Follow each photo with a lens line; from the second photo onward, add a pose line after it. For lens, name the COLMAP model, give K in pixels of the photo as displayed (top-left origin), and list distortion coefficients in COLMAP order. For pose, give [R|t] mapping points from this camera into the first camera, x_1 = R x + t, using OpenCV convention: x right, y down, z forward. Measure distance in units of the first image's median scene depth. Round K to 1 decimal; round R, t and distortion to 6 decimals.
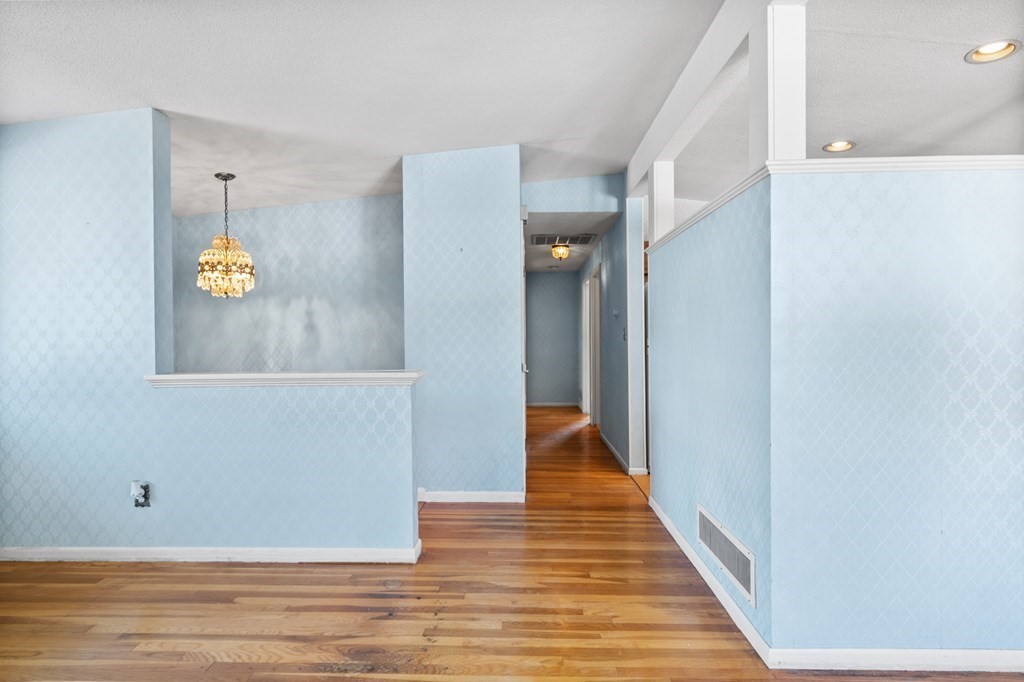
lens RADIAL K [[505.2, 0, 545.2], [0, 505.2, 341.8], [0, 0, 1]] dist [-0.001548, 0.000591]
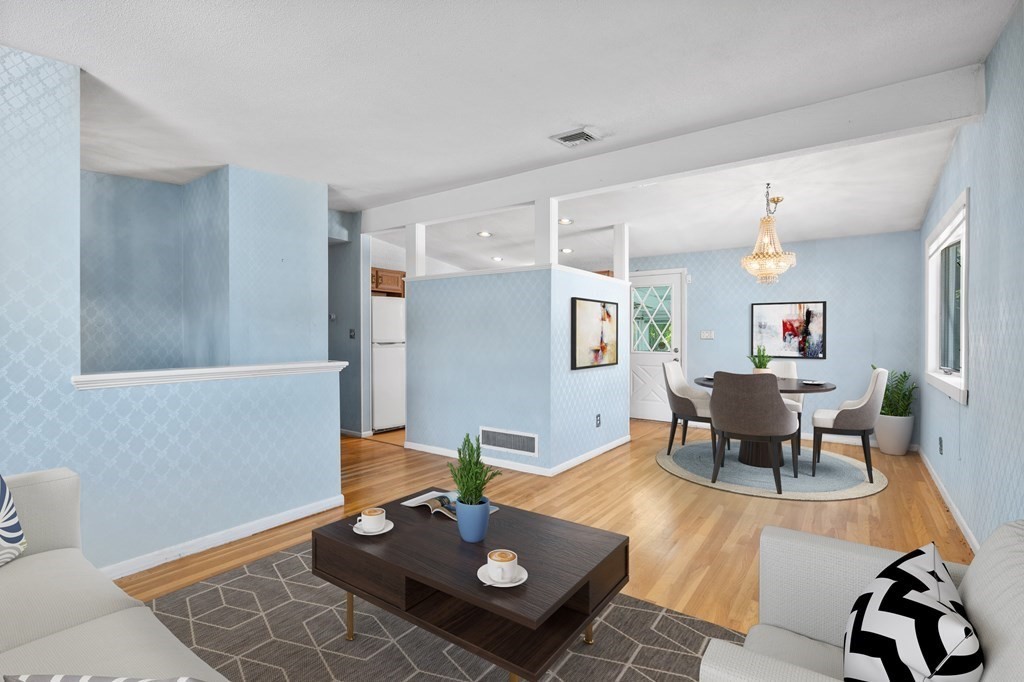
lens RADIAL K [[466.6, 0, 506.4], [0, 466.6, 336.2], [0, 0, 1]] dist [0.002092, 0.000233]
pose [[0.572826, 0.009185, 0.819625, -1.018432], [-0.002456, 0.999952, -0.009490, 0.003493], [-0.819673, 0.003423, 0.572821, -0.061599]]
